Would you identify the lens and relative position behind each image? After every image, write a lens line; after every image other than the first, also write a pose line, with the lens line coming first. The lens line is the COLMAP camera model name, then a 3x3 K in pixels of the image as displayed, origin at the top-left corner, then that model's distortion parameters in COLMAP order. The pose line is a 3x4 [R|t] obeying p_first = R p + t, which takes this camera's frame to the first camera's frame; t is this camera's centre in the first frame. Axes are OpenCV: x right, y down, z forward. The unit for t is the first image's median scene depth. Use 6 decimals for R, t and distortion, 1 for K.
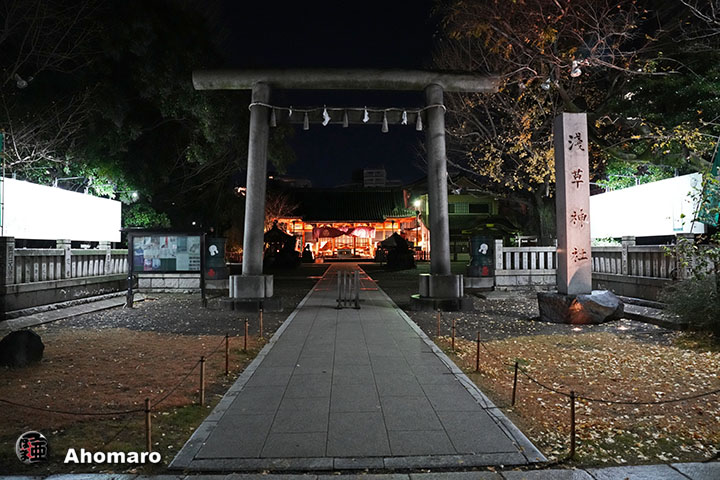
lens RADIAL K [[470.2, 0, 358.6], [0, 470.2, 238.0], [0, 0, 1]] dist [-0.077923, -0.000192]
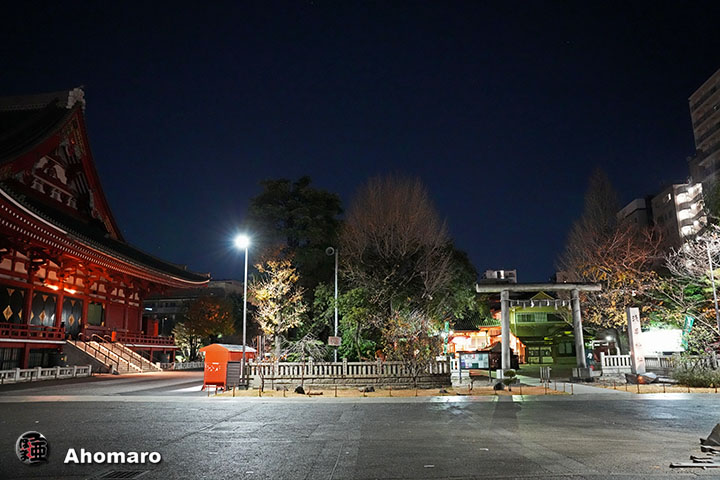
lens RADIAL K [[586.4, 0, 361.6], [0, 586.4, 240.6], [0, 0, 1]] dist [-0.010551, 0.003006]
pose [[0.999843, -0.016347, -0.006787, -0.952903], [0.015034, 0.986701, -0.161847, -0.101661], [0.009342, 0.161720, 0.986793, -2.140715]]
